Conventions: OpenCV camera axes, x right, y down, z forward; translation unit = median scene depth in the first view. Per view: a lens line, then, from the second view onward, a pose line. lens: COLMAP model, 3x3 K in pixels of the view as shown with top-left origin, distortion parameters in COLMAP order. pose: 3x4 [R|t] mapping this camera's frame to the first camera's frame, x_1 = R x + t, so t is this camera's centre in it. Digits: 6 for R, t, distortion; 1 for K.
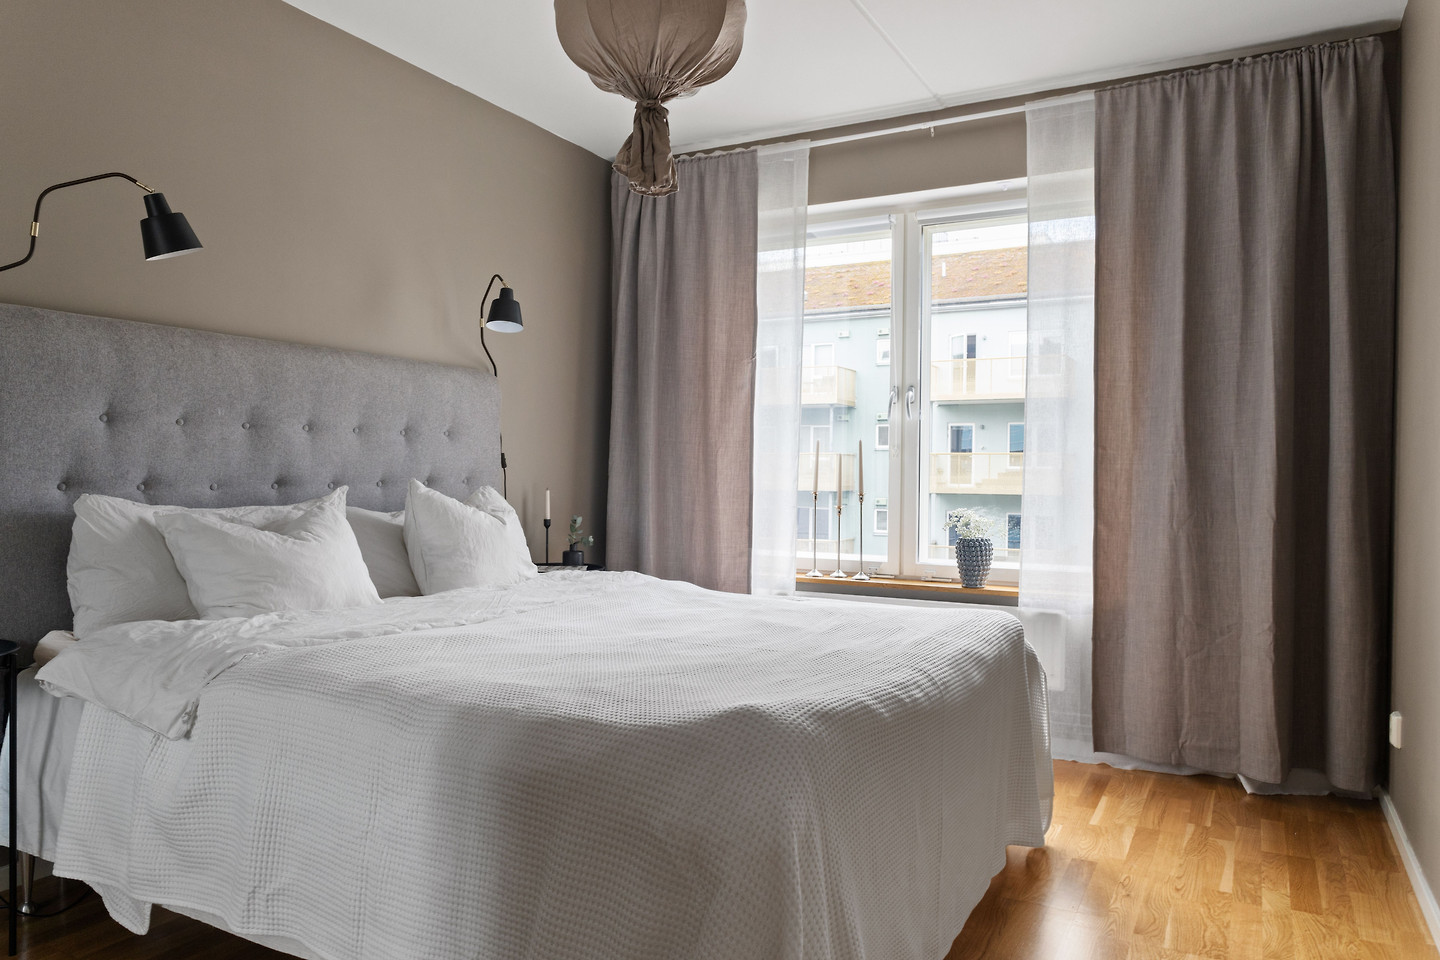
lens RADIAL K [[986.7, 0, 720.0], [0, 986.7, 480.0], [0, 0, 1]] dist [0.005419, -0.001130]
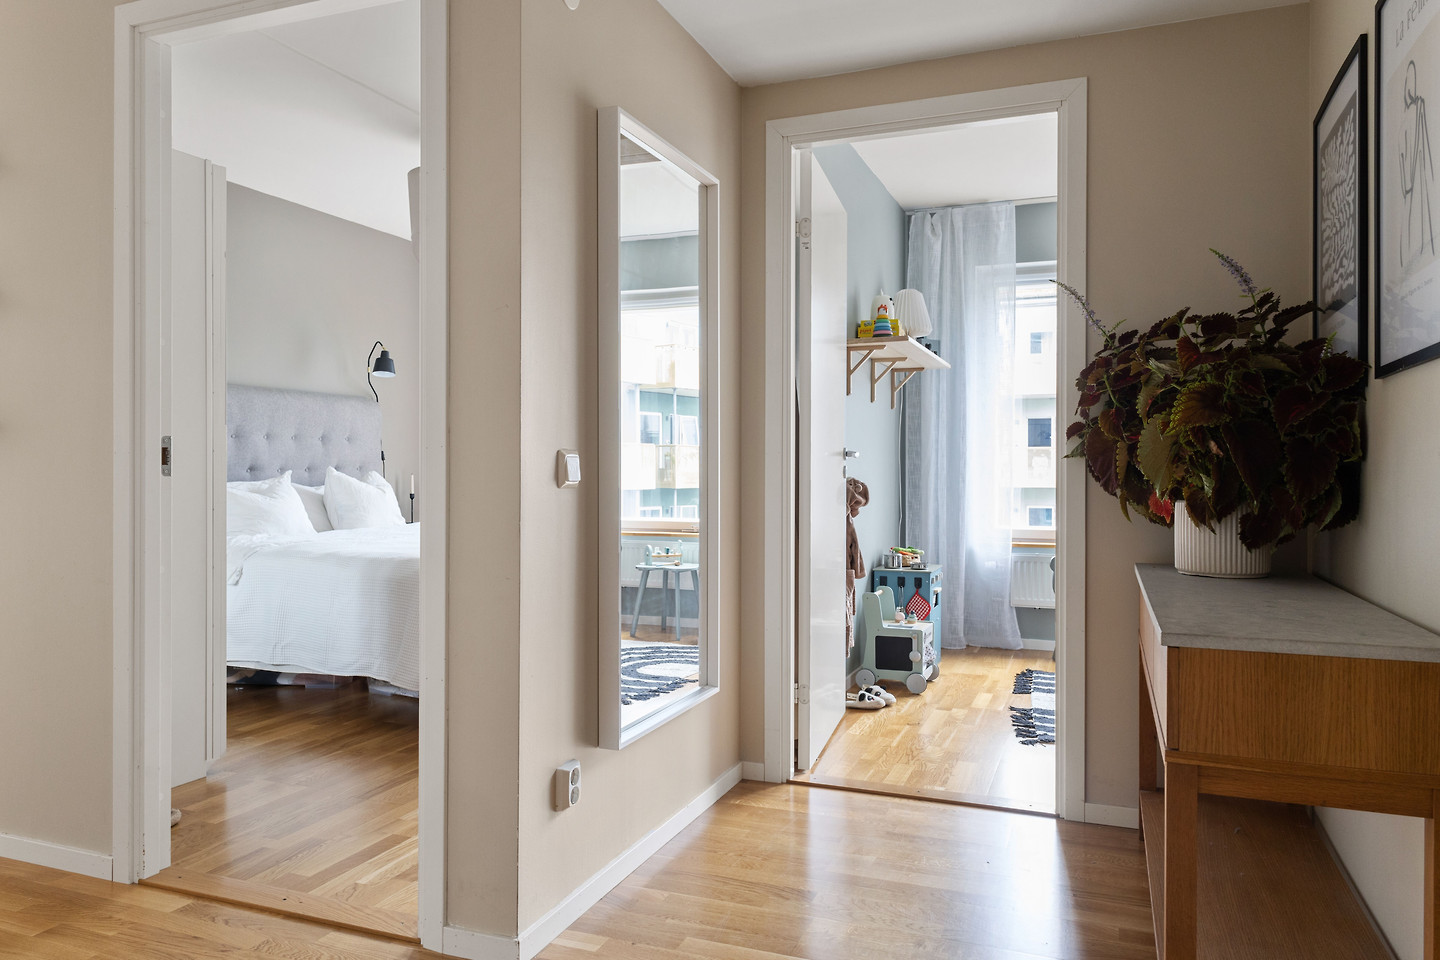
lens RADIAL K [[986.7, 0, 720.0], [0, 986.7, 480.0], [0, 0, 1]] dist [0.005419, -0.001130]
pose [[0.992629, -0.006045, 0.121043, 0.149069], [0.005482, 0.999973, 0.004982, 0.016848], [-0.121070, -0.004282, 0.992635, -0.758730]]
